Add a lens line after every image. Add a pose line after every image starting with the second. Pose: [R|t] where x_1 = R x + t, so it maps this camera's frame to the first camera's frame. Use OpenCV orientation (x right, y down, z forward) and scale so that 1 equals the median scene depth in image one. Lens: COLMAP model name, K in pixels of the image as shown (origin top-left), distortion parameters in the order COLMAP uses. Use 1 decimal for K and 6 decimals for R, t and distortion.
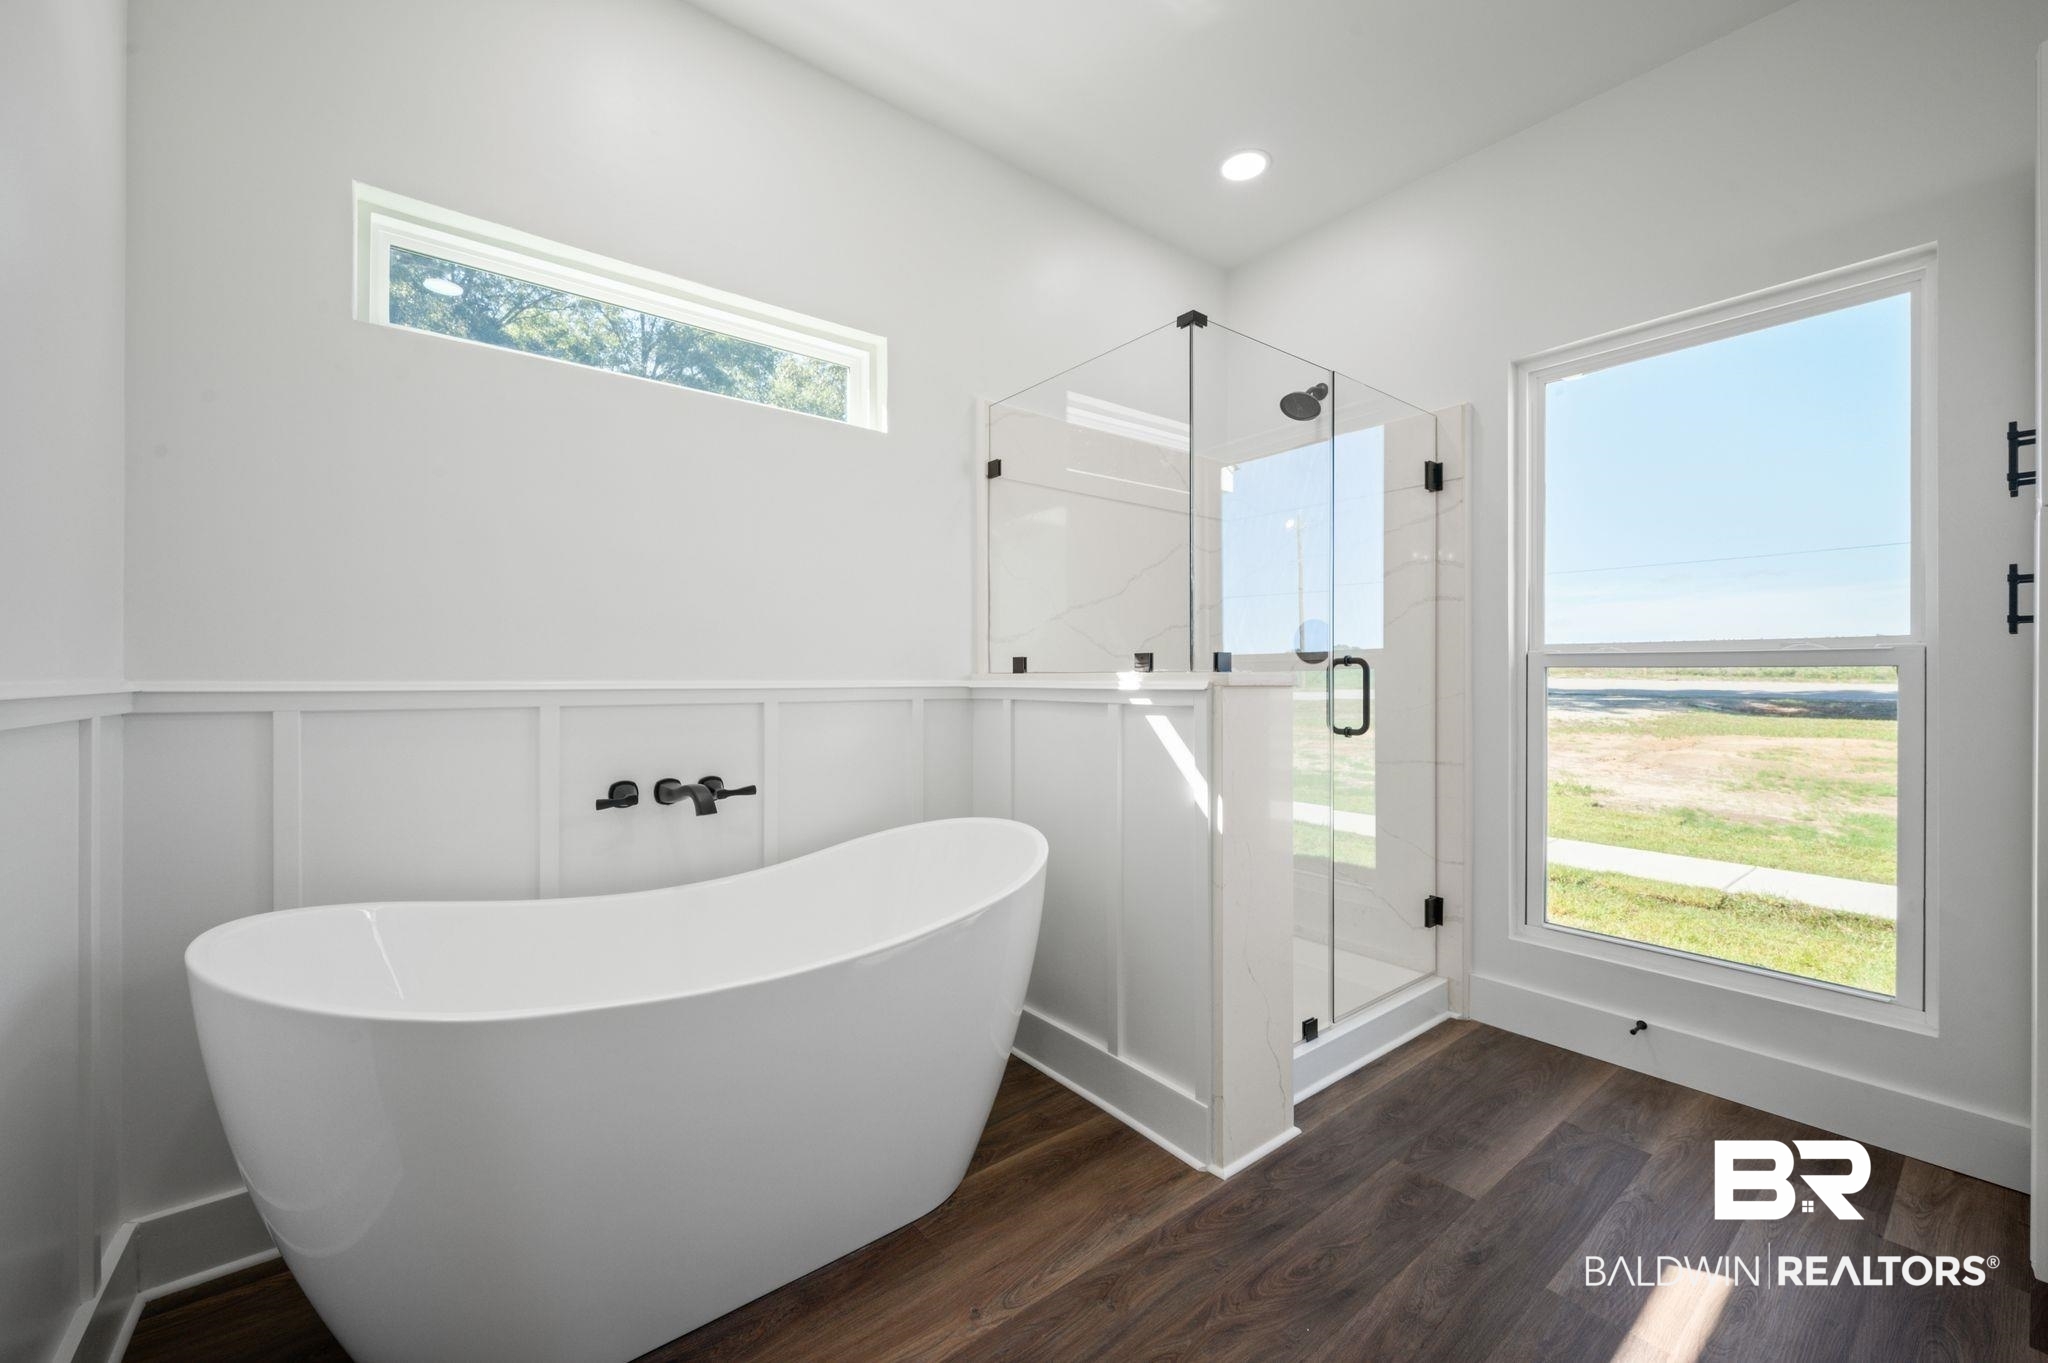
lens RADIAL K [[800.2, 0, 1017.9], [0, 800.2, 673.9], [0, 0, 1]] dist [-0.006340, 0.000007]
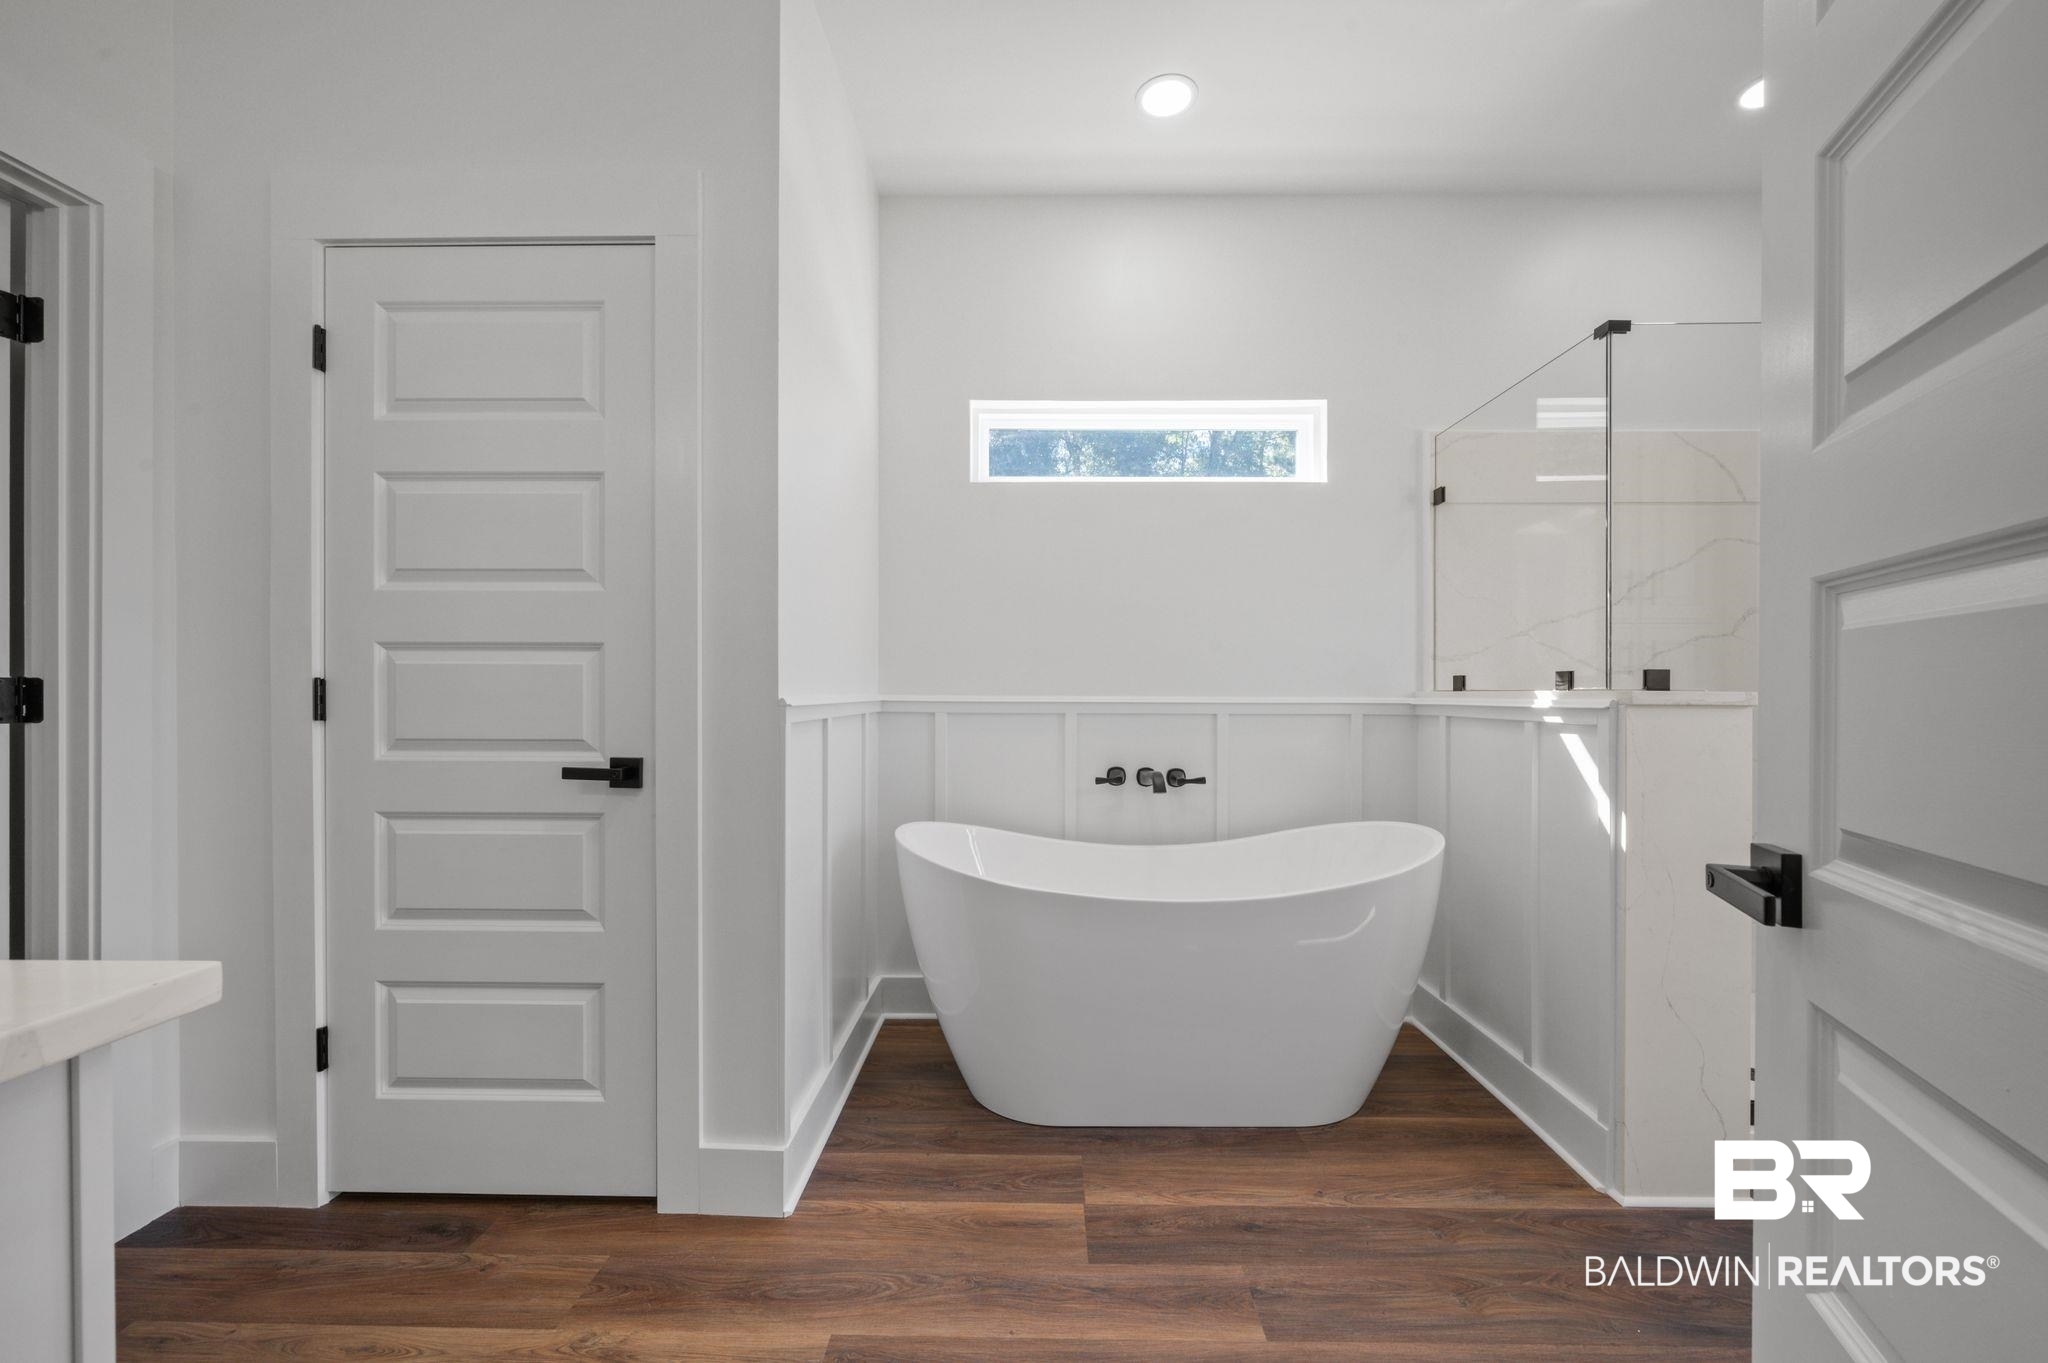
lens RADIAL K [[826.3, 0, 1023.2], [0, 826.3, 691.0], [0, 0, 1]] dist [-0.001442, -0.000379]
pose [[0.769427, 0.001013, -0.638734, 0.321686], [0.000063, 0.999999, 0.001661, -0.003186], [0.638734, -0.001318, 0.769426, -0.241629]]
